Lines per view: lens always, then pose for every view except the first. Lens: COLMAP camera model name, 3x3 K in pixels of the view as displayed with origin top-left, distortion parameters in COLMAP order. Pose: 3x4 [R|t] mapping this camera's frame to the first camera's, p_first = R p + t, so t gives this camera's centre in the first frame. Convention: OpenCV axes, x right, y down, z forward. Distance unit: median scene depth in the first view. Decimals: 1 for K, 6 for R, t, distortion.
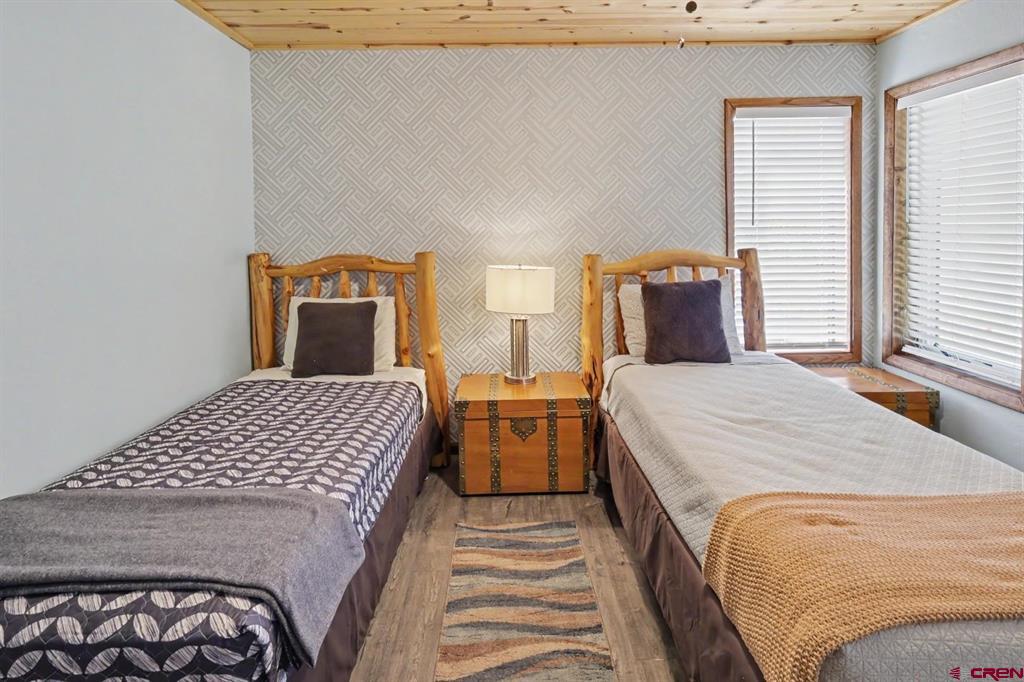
lens RADIAL K [[501.2, 0, 512.1], [0, 501.2, 228.6], [0, 0, 1]] dist [0.001368, 0.000429]
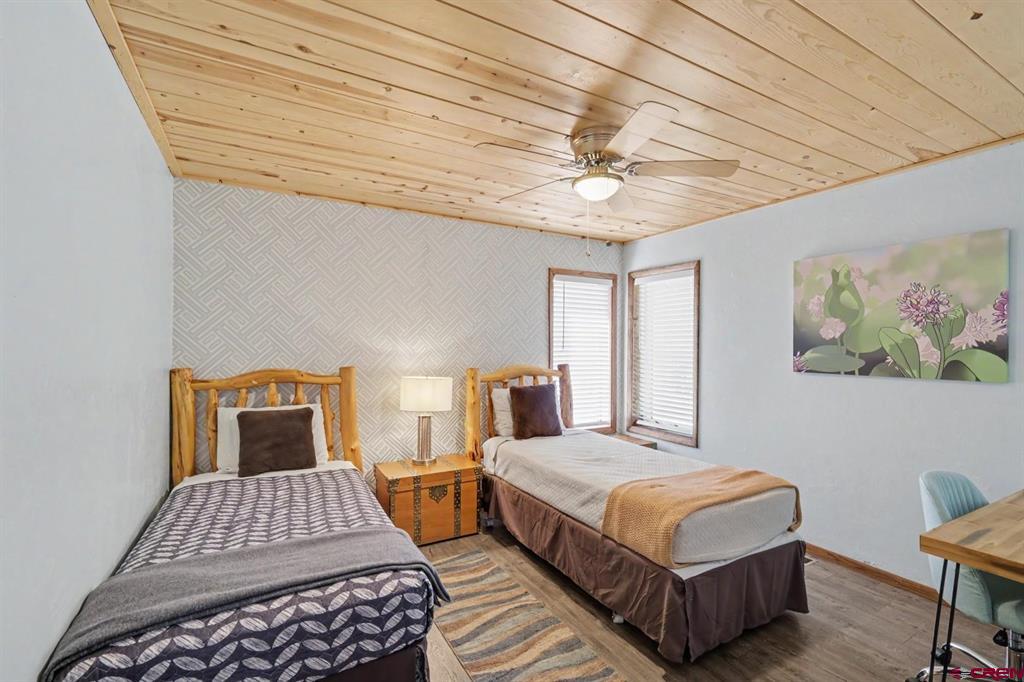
lens RADIAL K [[449.8, 0, 511.0], [0, 449.8, 332.0], [0, 0, 1]] dist [-0.000123, 0.000165]
pose [[0.882197, 0.034558, 0.469611, -0.351994], [-0.015677, 0.998906, -0.044058, 0.003745], [-0.470620, 0.031505, 0.881773, -0.179000]]
